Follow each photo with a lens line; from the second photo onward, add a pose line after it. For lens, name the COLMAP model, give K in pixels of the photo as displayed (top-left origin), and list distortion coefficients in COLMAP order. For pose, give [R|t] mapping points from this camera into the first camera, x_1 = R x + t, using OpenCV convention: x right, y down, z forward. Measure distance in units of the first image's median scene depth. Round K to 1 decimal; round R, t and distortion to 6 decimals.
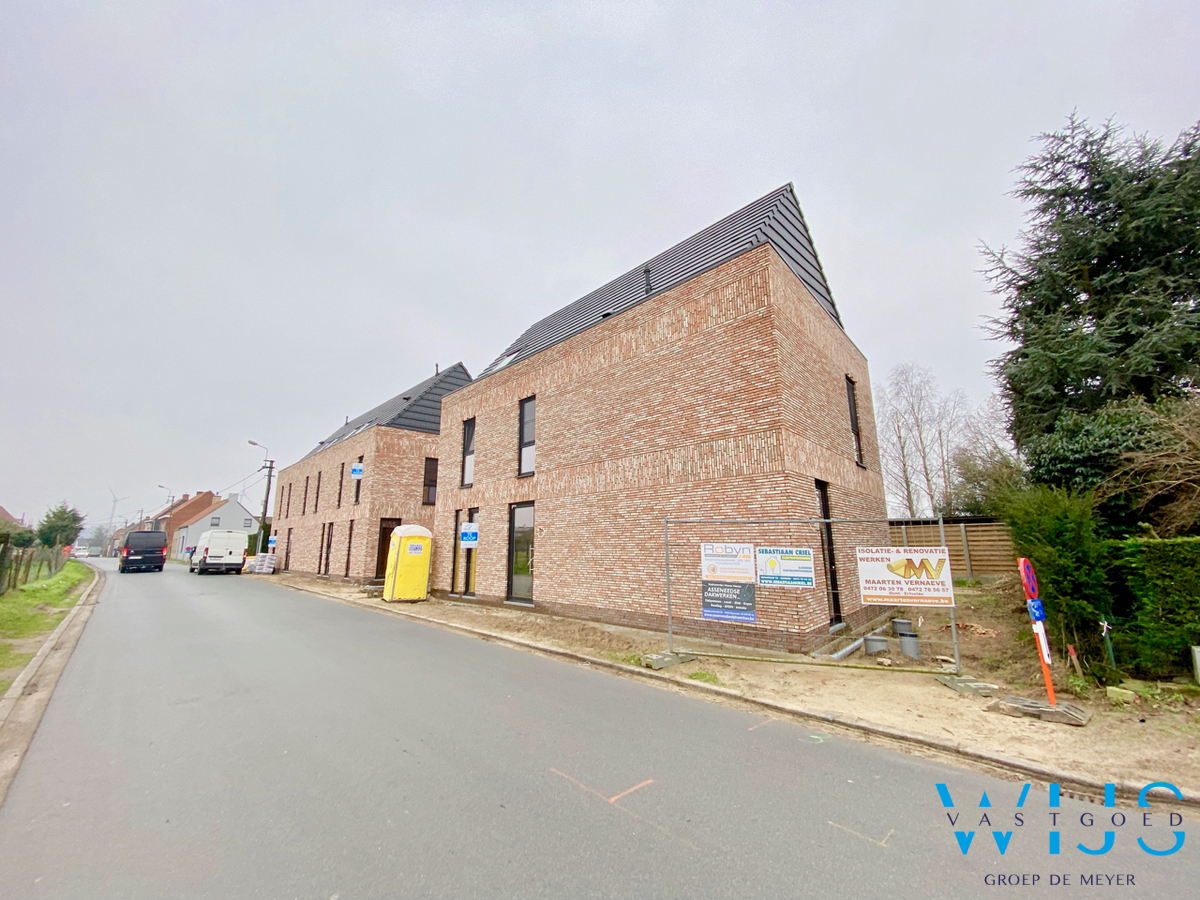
lens RADIAL K [[491.9, 0, 598.3], [0, 491.9, 451.6], [0, 0, 1]] dist [-0.008925, -0.000360]
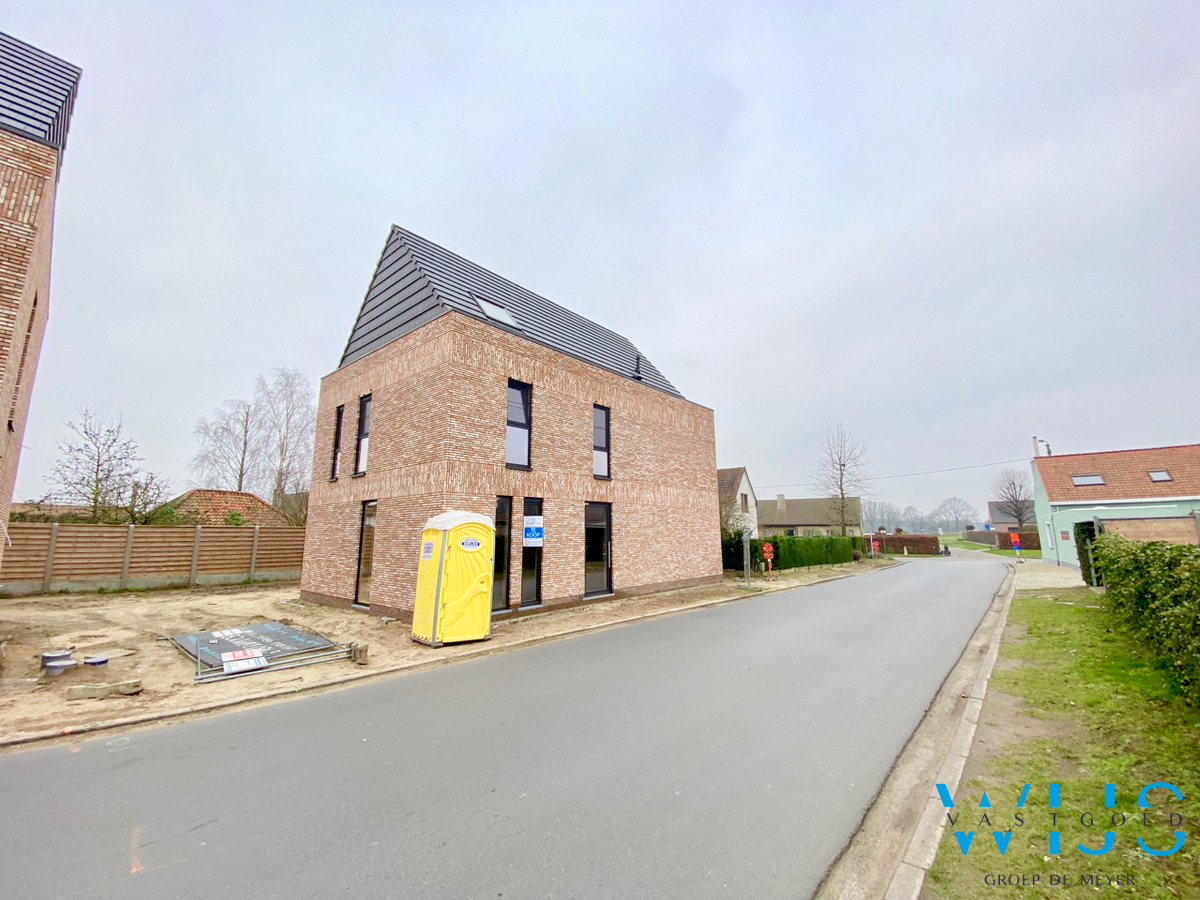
lens RADIAL K [[491.9, 0, 598.2], [0, 491.9, 447.1], [0, 0, 1]] dist [-0.008925, -0.000360]
pose [[-0.102002, 0.178304, 0.978674, -1.315661], [-0.184358, 0.963375, -0.194732, 0.210884], [-0.977552, -0.200290, -0.065395, 1.174592]]
